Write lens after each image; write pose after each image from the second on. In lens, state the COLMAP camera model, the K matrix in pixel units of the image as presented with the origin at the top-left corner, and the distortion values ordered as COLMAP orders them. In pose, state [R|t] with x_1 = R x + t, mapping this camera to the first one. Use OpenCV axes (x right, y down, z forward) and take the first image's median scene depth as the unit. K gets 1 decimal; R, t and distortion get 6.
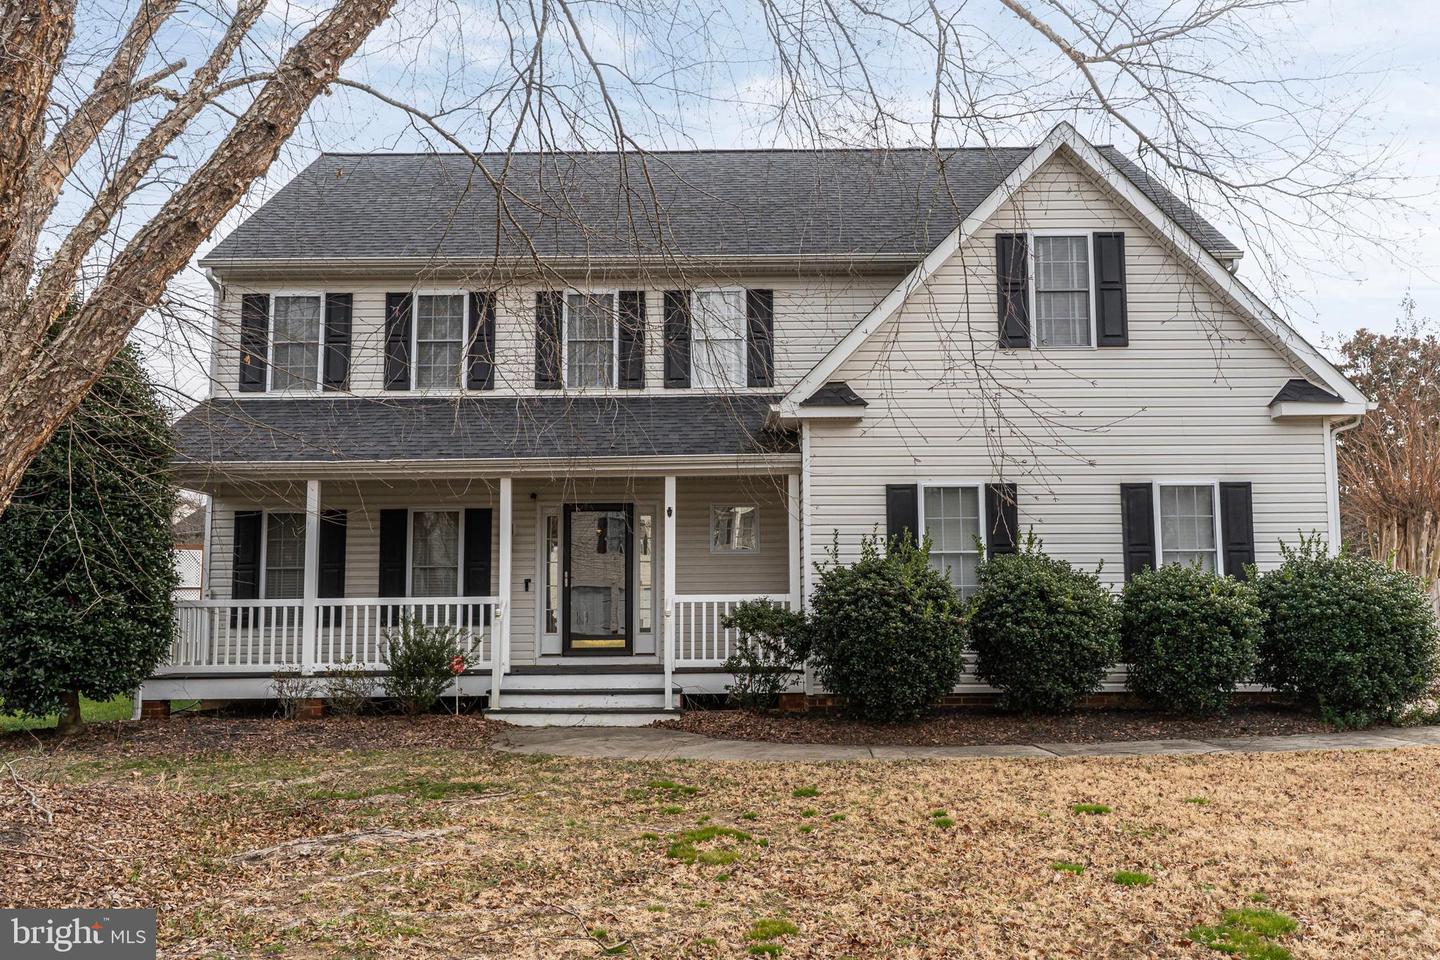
lens RADIAL K [[1184.4, 0, 719.9], [0, 1184.4, 485.3], [0, 0, 1]] dist [0.009210, 0.002282]
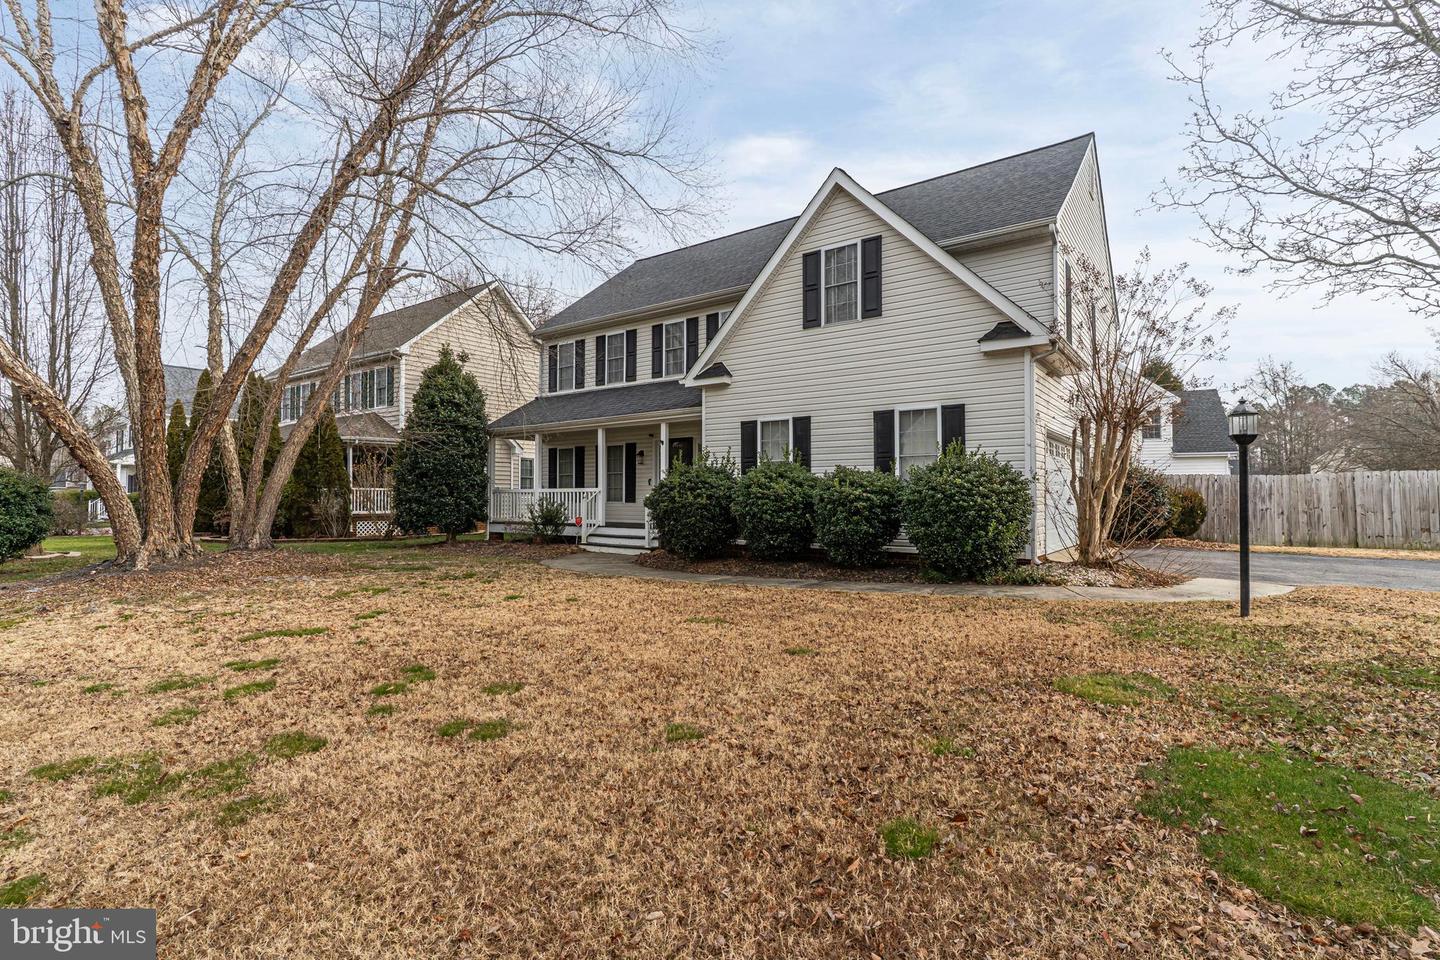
lens RADIAL K [[699.7, 0, 720.0], [0, 699.7, 478.6], [0, 0, 1]] dist [-0.004985, -0.000202]
pose [[0.795389, -0.010499, -0.606009, 0.710614], [0.073624, 0.994120, 0.079409, -0.001375], [0.601612, -0.107778, 0.791484, 0.183957]]
